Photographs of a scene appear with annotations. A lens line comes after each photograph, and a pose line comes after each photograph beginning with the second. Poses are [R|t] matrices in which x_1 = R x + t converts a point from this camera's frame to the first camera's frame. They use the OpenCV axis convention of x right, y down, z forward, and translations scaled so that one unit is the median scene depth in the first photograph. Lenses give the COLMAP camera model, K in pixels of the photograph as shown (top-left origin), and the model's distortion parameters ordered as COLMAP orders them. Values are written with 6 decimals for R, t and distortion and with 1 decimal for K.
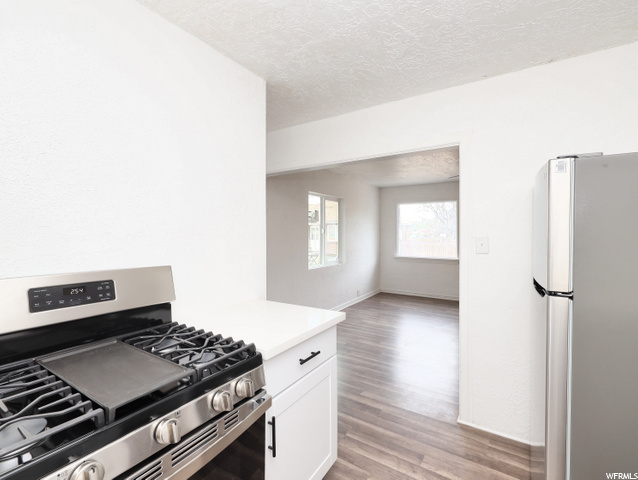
lens RADIAL K [[299.6, 0, 321.0], [0, 299.6, 243.7], [0, 0, 1]] dist [-0.002313, -0.000998]
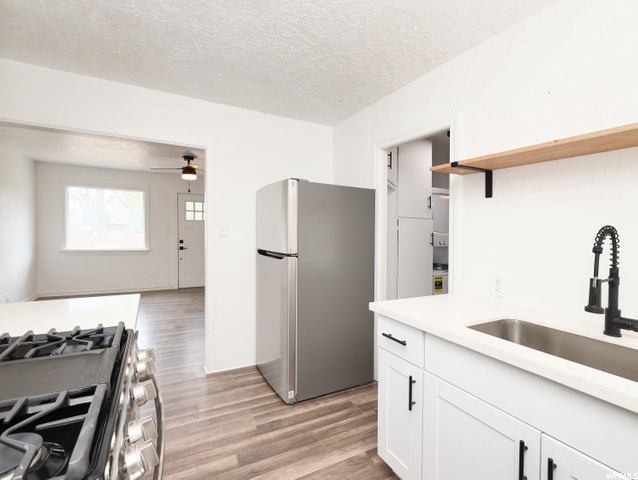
lens RADIAL K [[299.6, 0, 318.0], [0, 299.6, 239.4], [0, 0, 1]] dist [-0.002313, -0.000998]
pose [[0.485172, -0.004369, 0.874408, -0.362088], [0.002563, 0.999990, 0.003575, 0.035680], [-0.874415, 0.000506, 0.485179, 0.000798]]
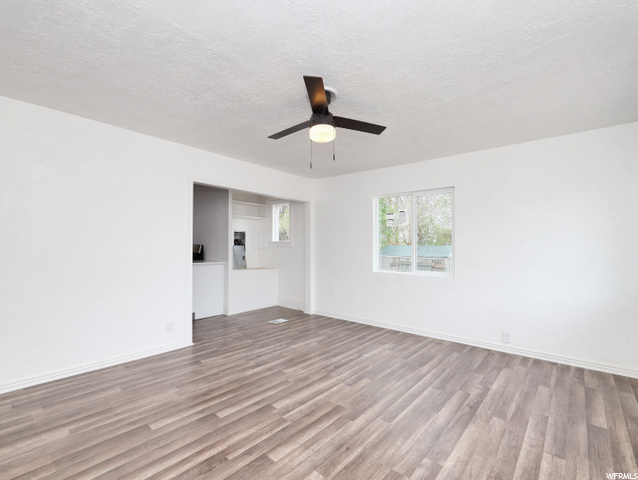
lens RADIAL K [[299.6, 0, 312.7], [0, 299.6, 239.6], [0, 0, 1]] dist [-0.002313, -0.000998]
pose [[-0.133878, -0.013662, -0.990904, 1.925306], [-0.040152, 0.999159, -0.008351, -0.010453], [0.990184, 0.038669, -0.134314, 1.780523]]
